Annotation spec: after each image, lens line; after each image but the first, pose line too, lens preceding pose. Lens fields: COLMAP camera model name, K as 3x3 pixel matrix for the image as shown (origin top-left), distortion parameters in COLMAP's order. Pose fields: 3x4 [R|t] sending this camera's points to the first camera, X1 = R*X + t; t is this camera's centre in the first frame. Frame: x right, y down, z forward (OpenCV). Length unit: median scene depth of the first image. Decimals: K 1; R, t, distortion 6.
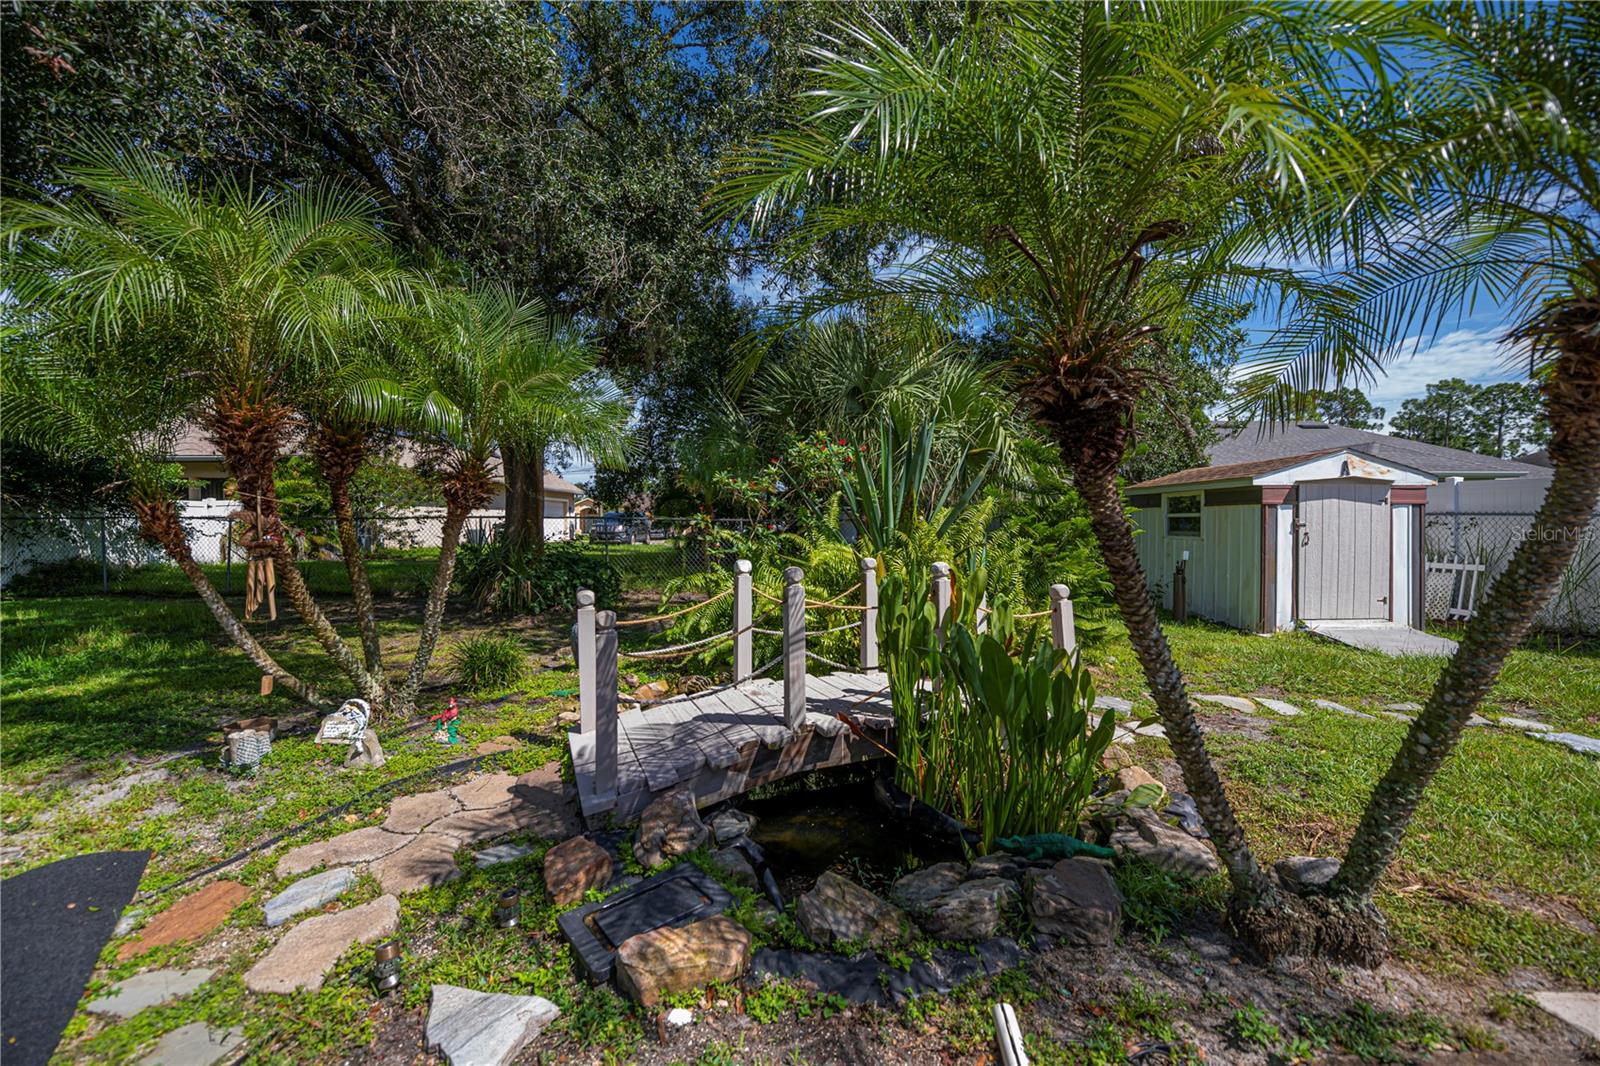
lens RADIAL K [[641.4, 0, 807.5], [0, 641.4, 542.1], [0, 0, 1]] dist [-0.010047, 0.000036]
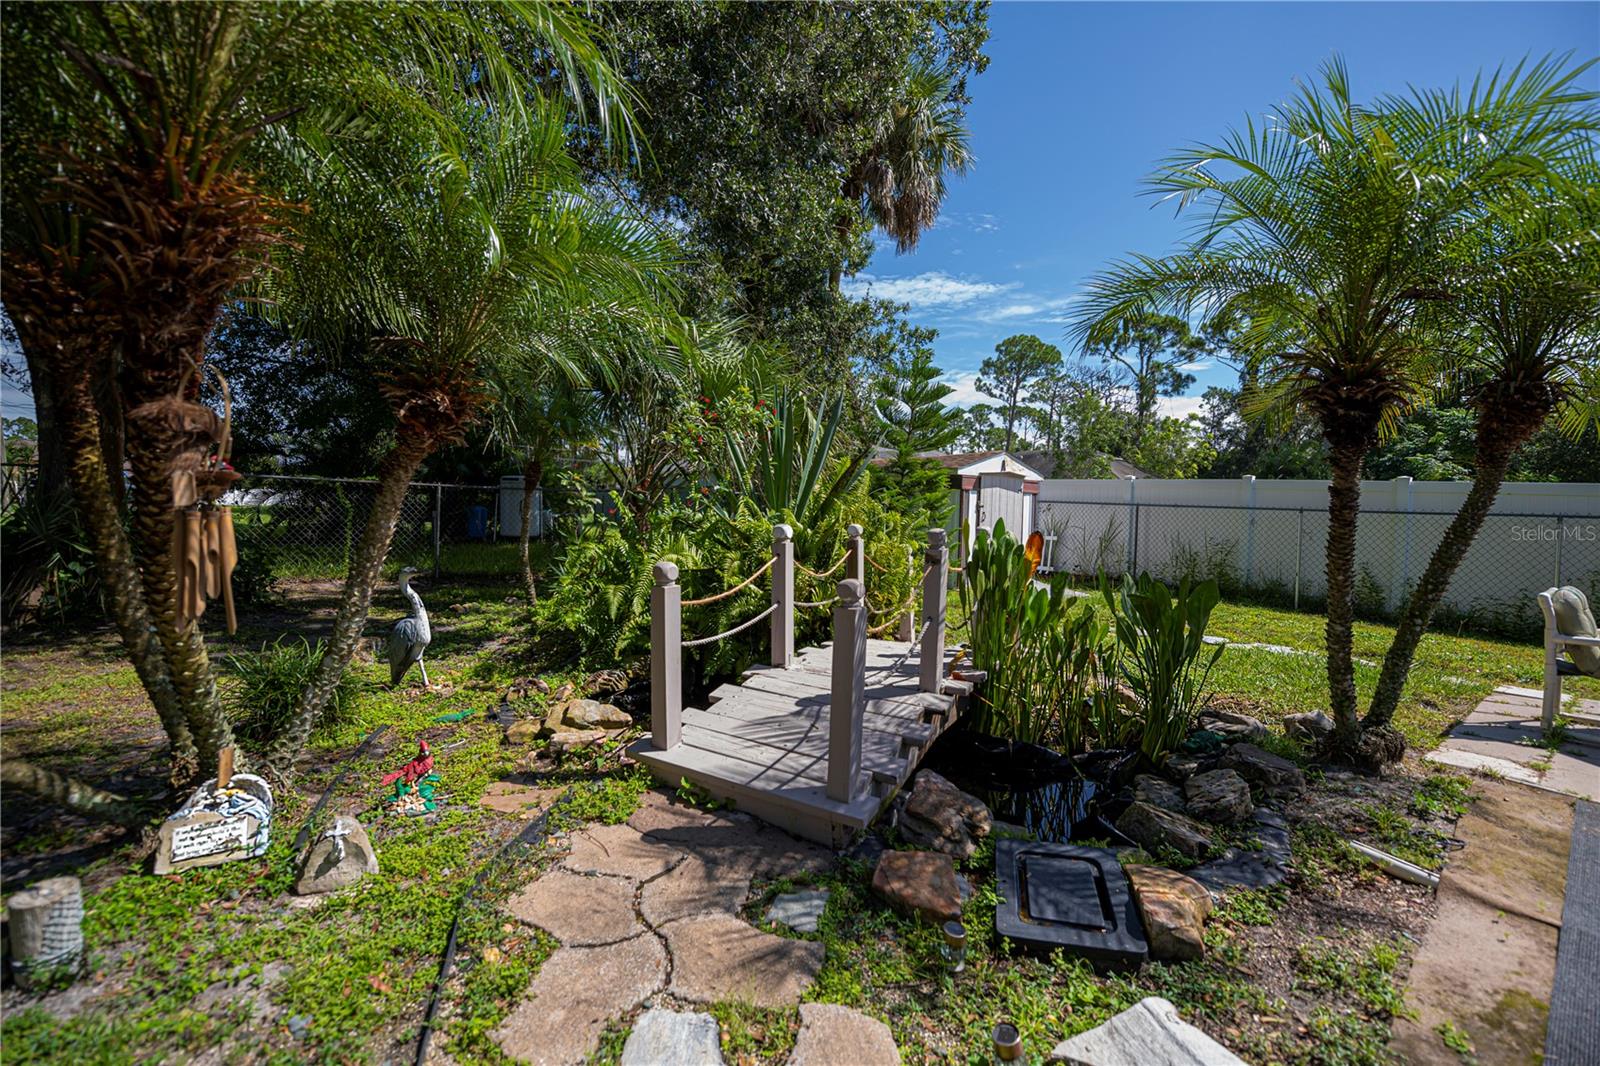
lens RADIAL K [[641.4, 0, 803.7], [0, 641.4, 530.3], [0, 0, 1]] dist [-0.010047, 0.000036]
pose [[0.802402, 0.002714, 0.596778, -0.324681], [-0.008212, 0.999945, 0.006493, 0.018296], [-0.596727, -0.010111, 0.802380, 0.148359]]
